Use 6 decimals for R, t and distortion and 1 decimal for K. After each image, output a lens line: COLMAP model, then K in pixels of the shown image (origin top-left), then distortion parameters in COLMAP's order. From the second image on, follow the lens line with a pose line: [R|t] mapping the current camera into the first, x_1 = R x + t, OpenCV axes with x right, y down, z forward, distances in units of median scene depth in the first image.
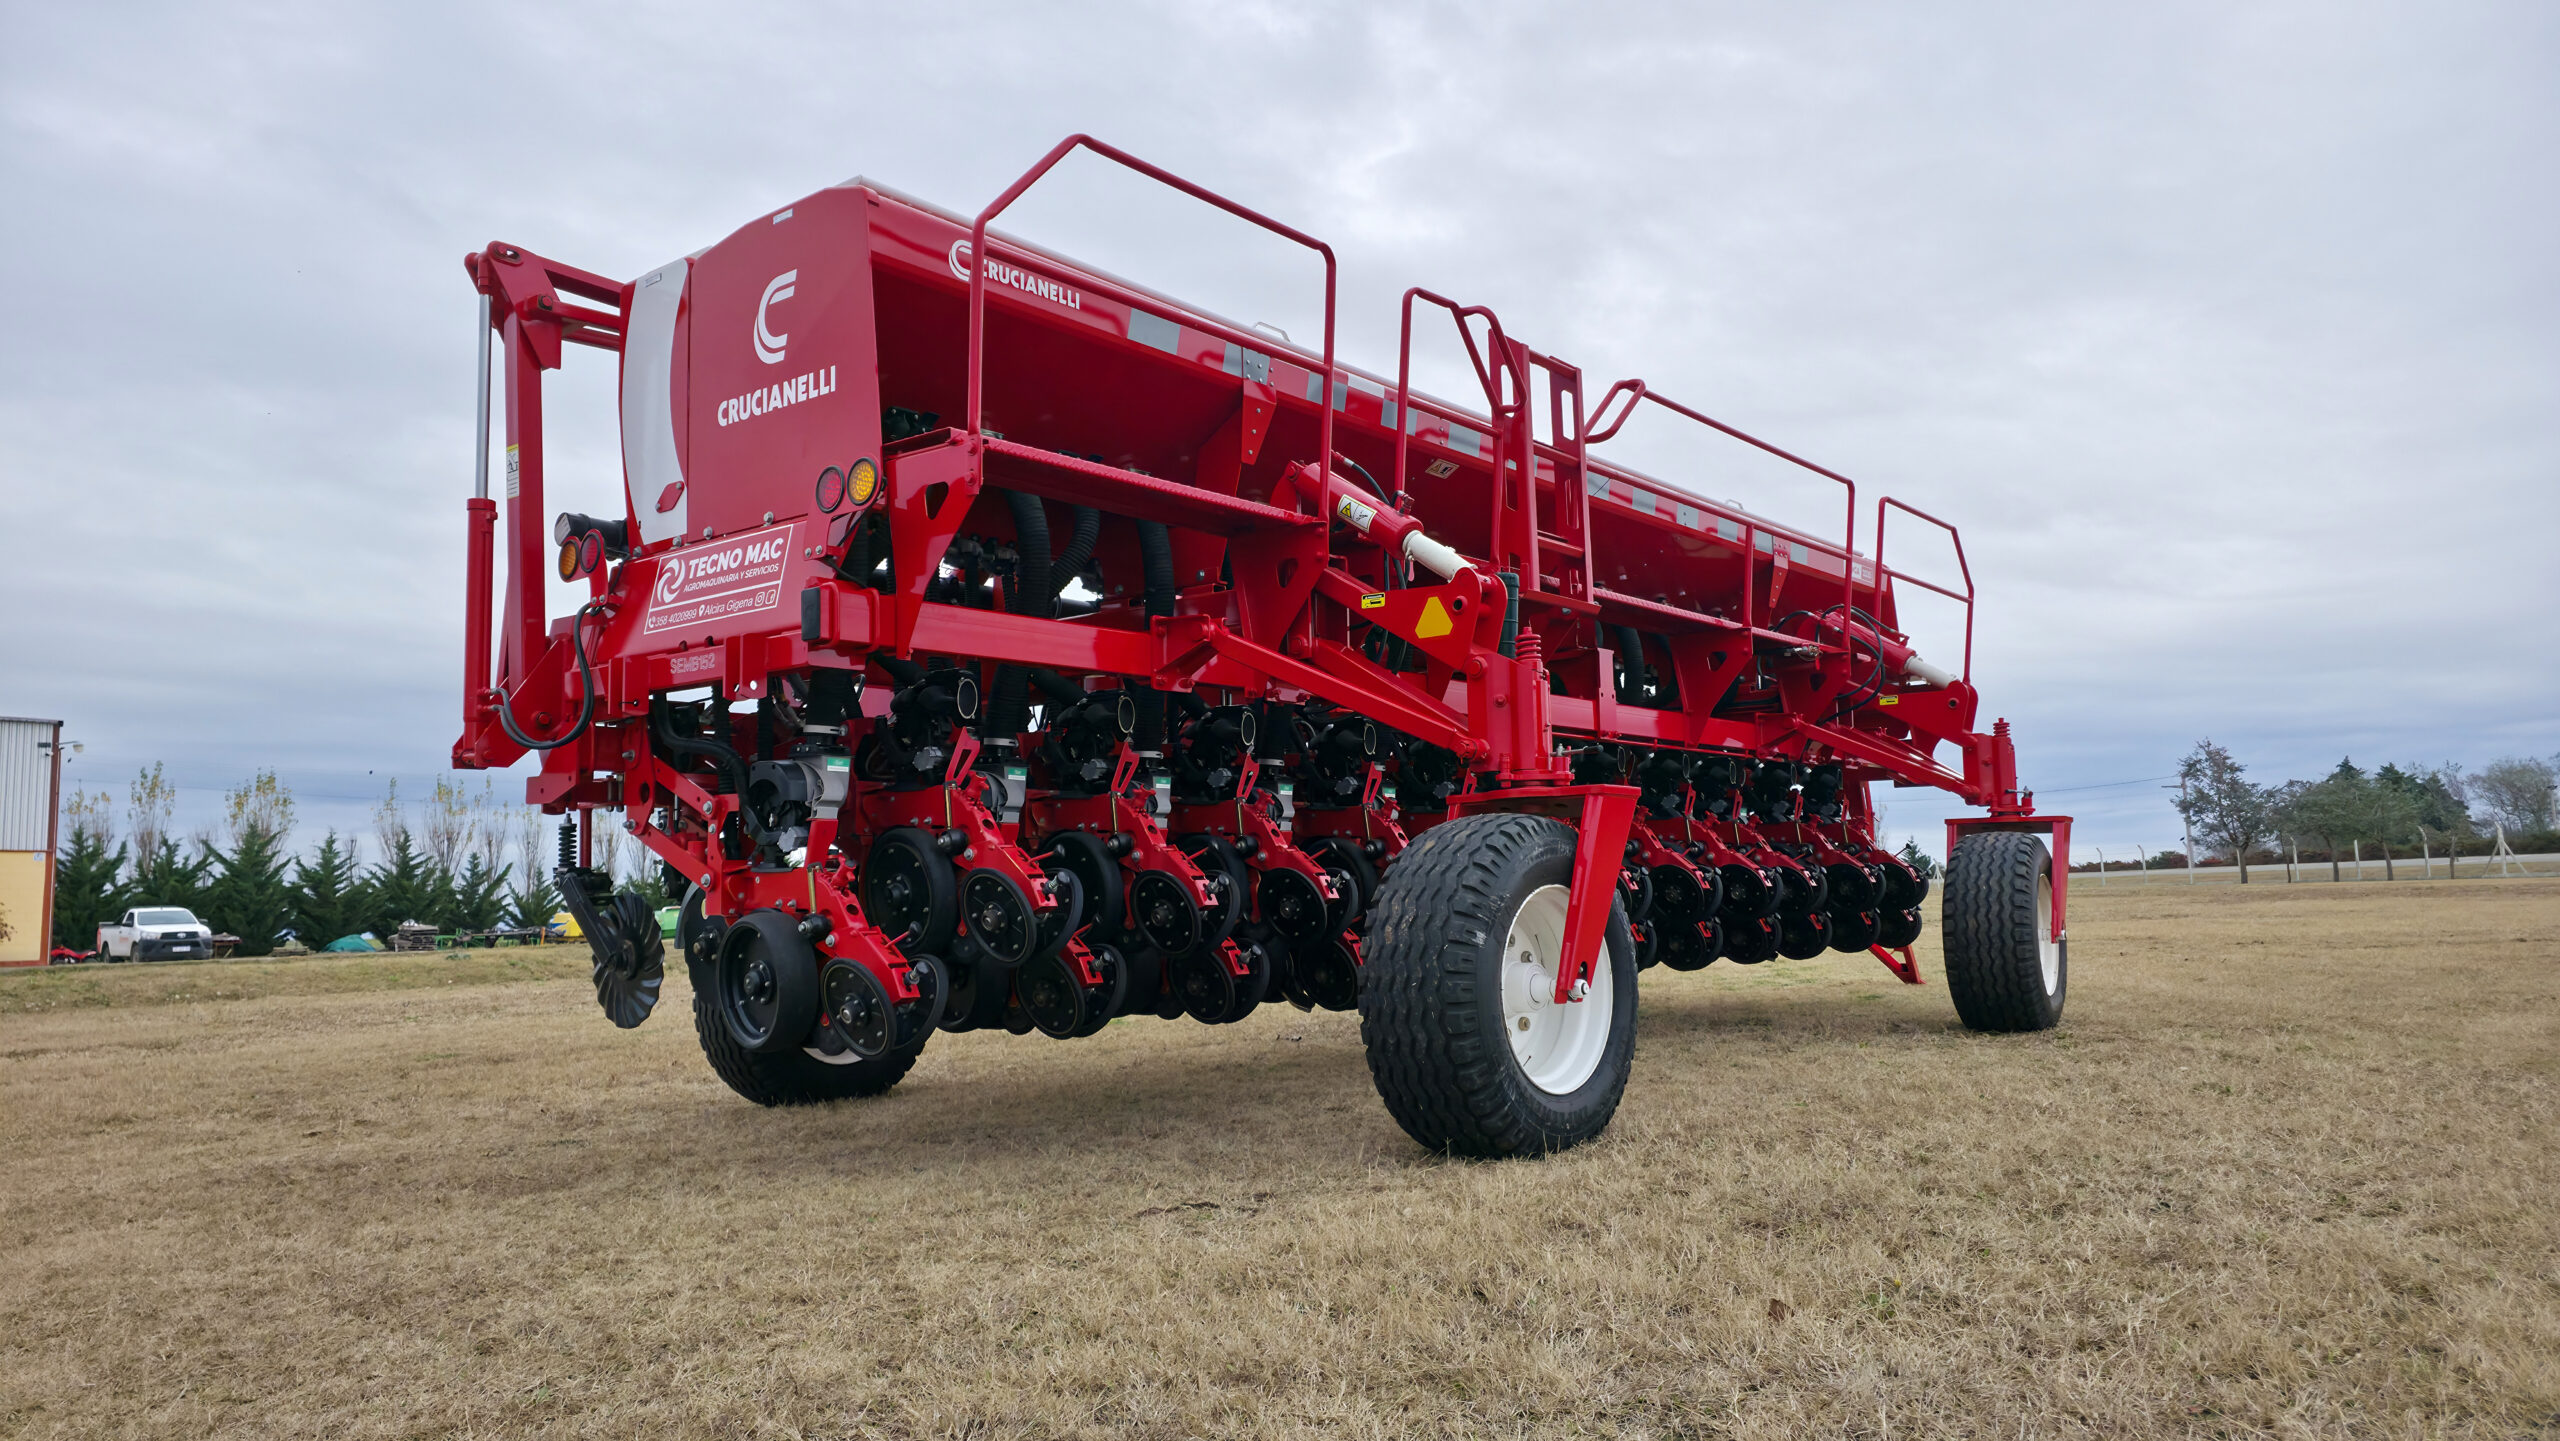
lens RADIAL K [[1652.1, 0, 1298.0], [0, 1652.1, 755.9], [0, 0, 1]] dist [0.095929, -0.106199]
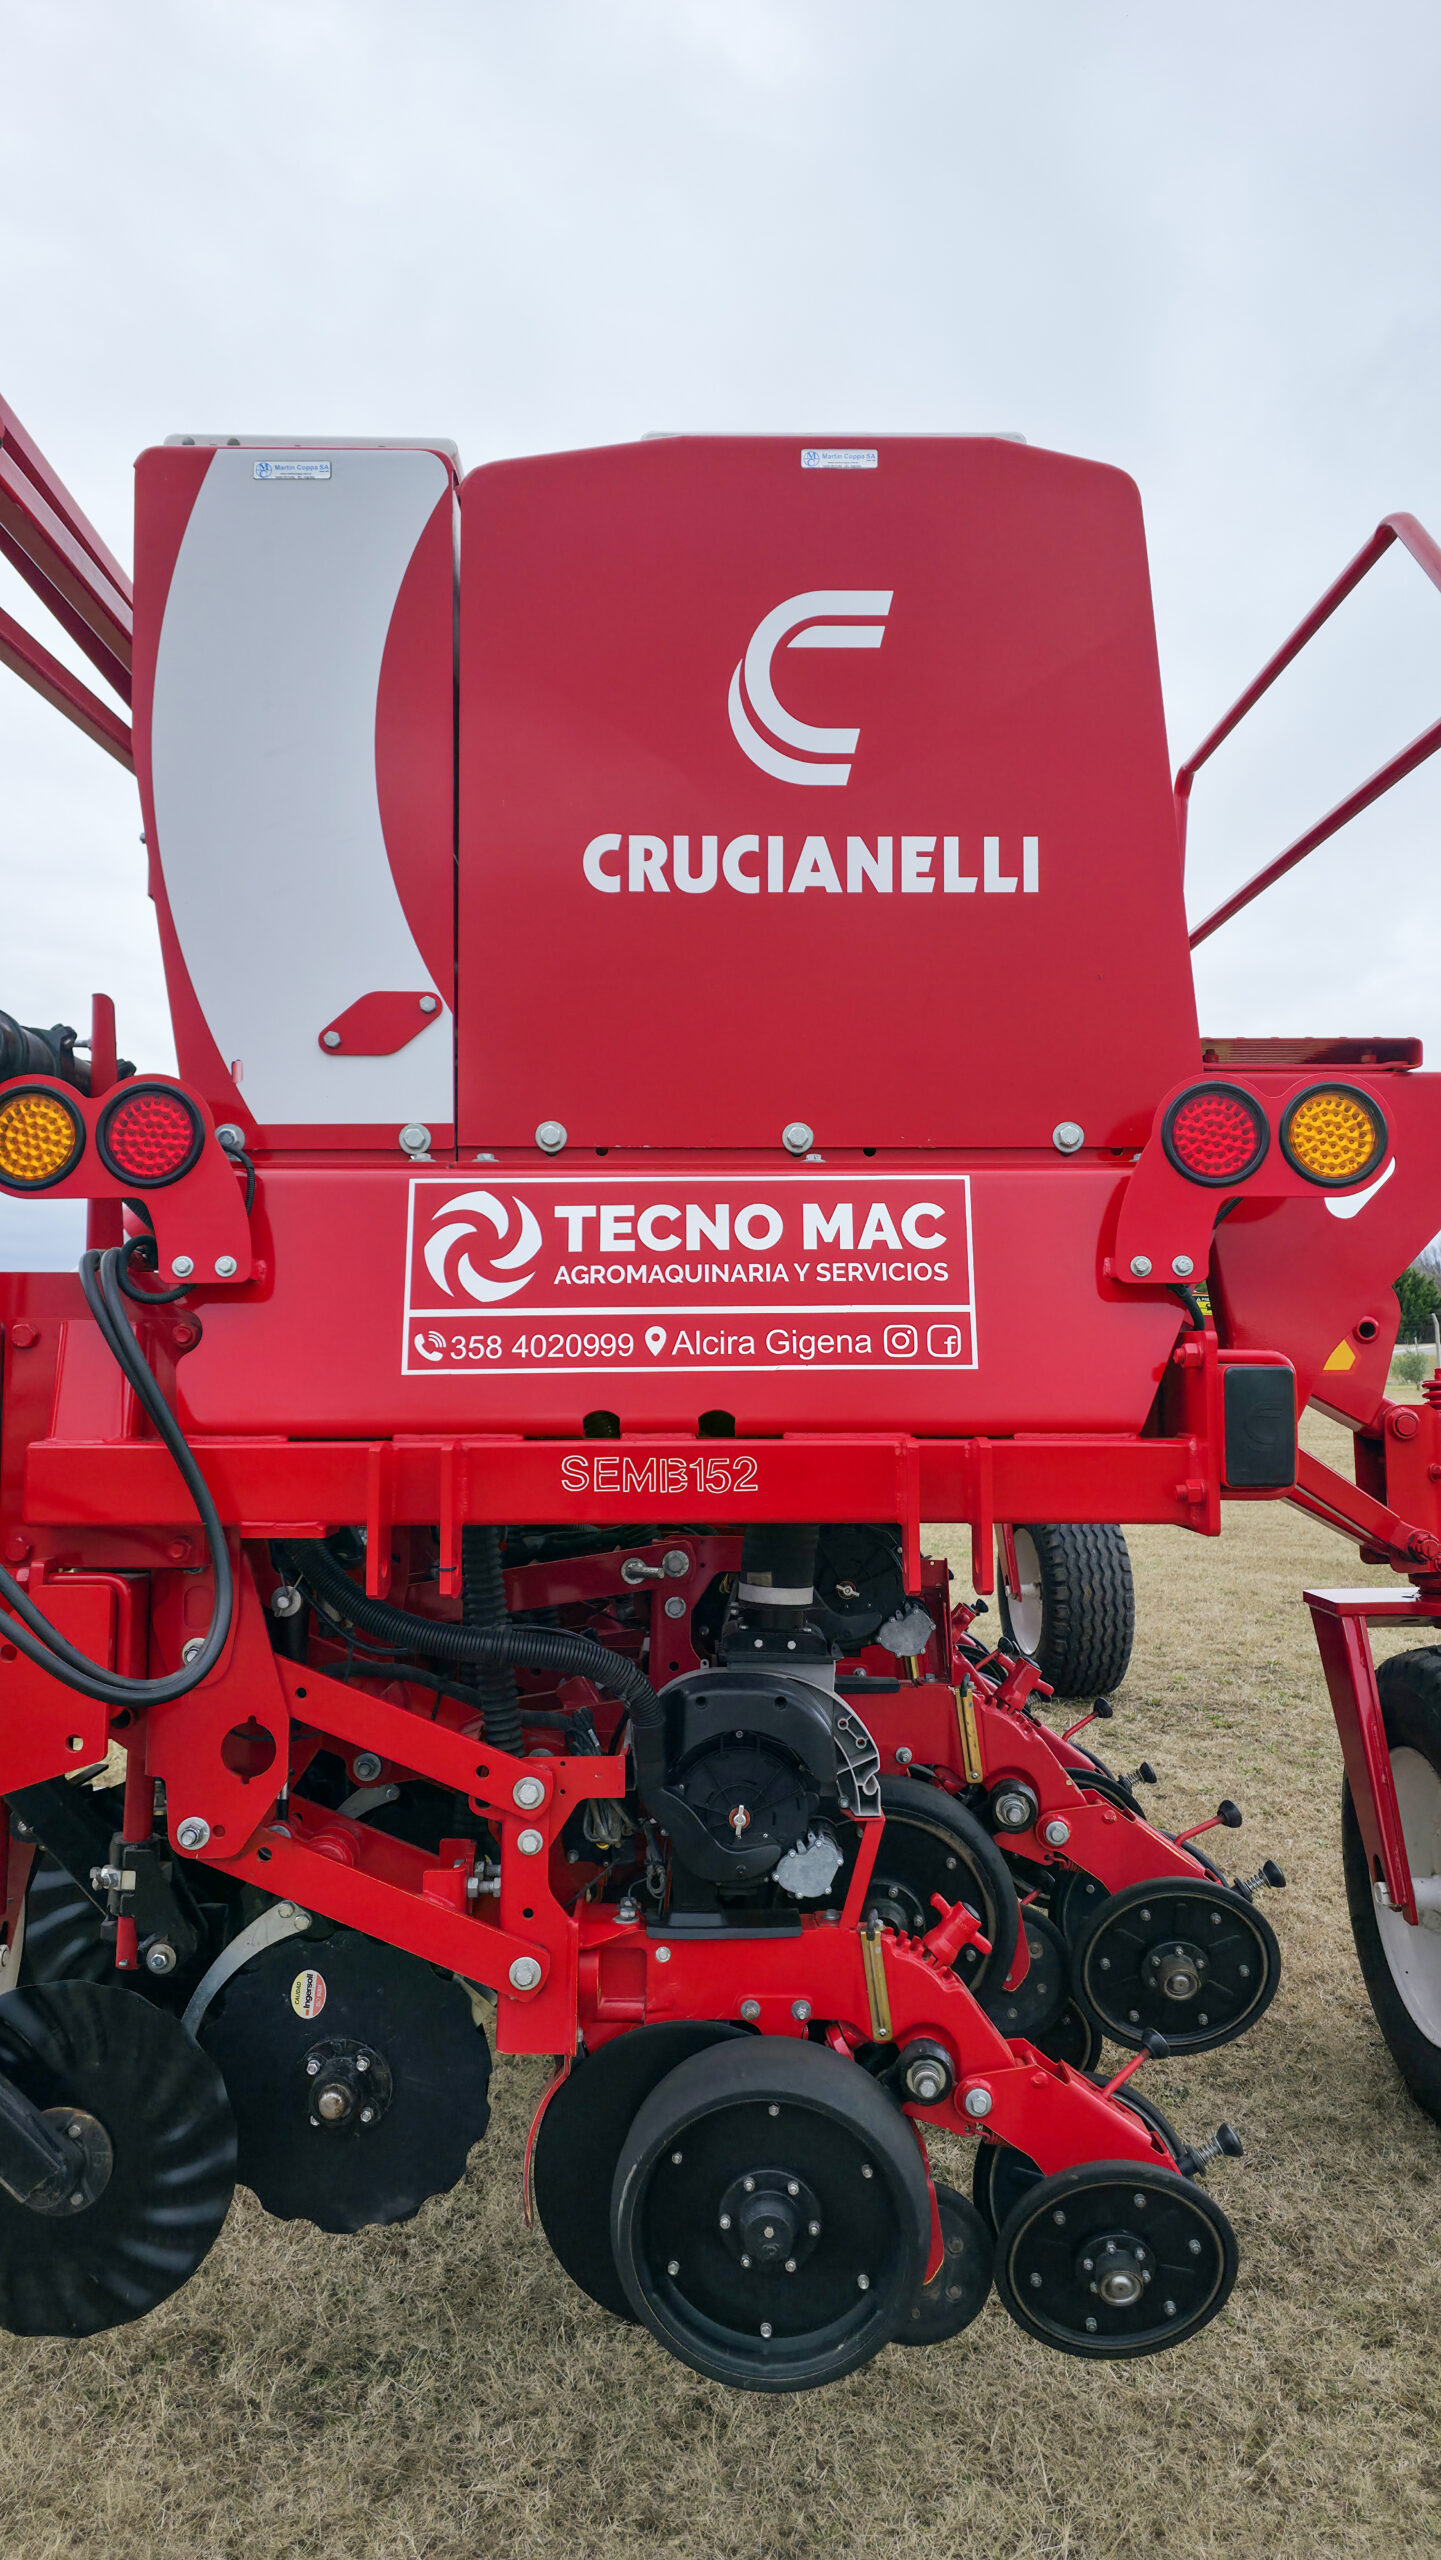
lens RADIAL K [[1652.1, 0, 720.5], [0, 1652.1, 1280.0], [0, 0, 1]] dist [0.095929, -0.106199]
pose [[0.765061, 0.045246, 0.642366, -0.607274], [-0.057442, 0.998347, -0.001908, -0.101952], [-0.641391, -0.035439, 0.766396, 0.672182]]
